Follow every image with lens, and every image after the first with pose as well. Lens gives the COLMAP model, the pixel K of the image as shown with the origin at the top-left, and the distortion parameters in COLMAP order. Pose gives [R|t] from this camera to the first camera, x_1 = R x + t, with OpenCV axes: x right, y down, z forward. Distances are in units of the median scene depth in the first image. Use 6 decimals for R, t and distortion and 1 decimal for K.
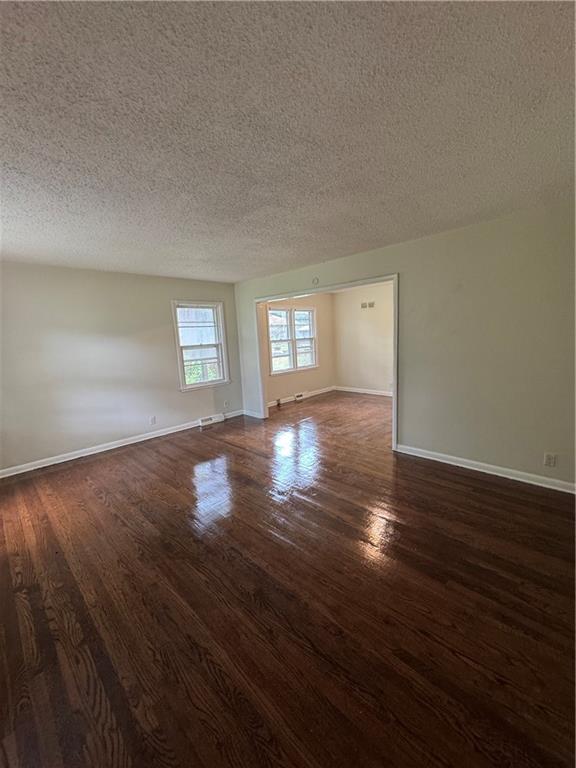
lens RADIAL K [[308.0, 0, 288.0], [0, 308.0, 384.0], [0, 0, 1]] dist [0.000466, 0.013818]
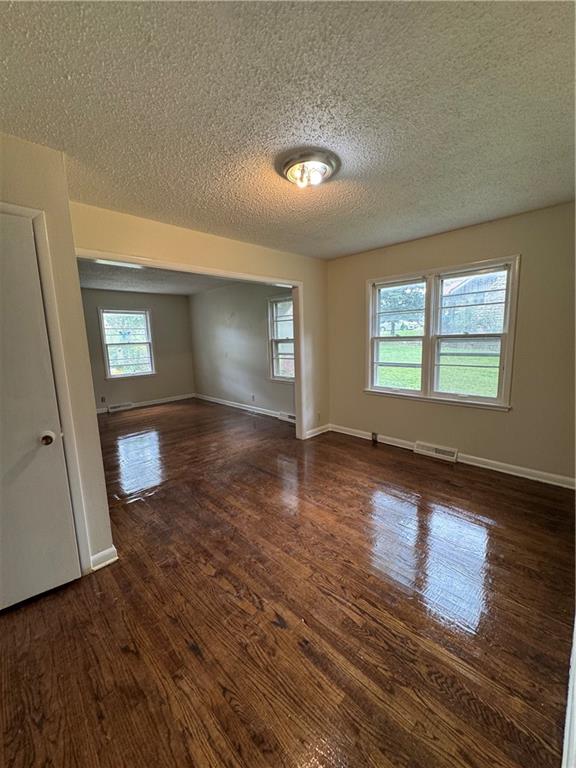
lens RADIAL K [[308.0, 0, 288.0], [0, 308.0, 384.0], [0, 0, 1]] dist [0.000466, 0.013818]
pose [[-0.010929, 0.209957, -0.977650, 0.534011], [-0.119656, 0.970408, 0.209739, -0.148338], [0.992755, 0.119274, 0.014517, 0.763751]]
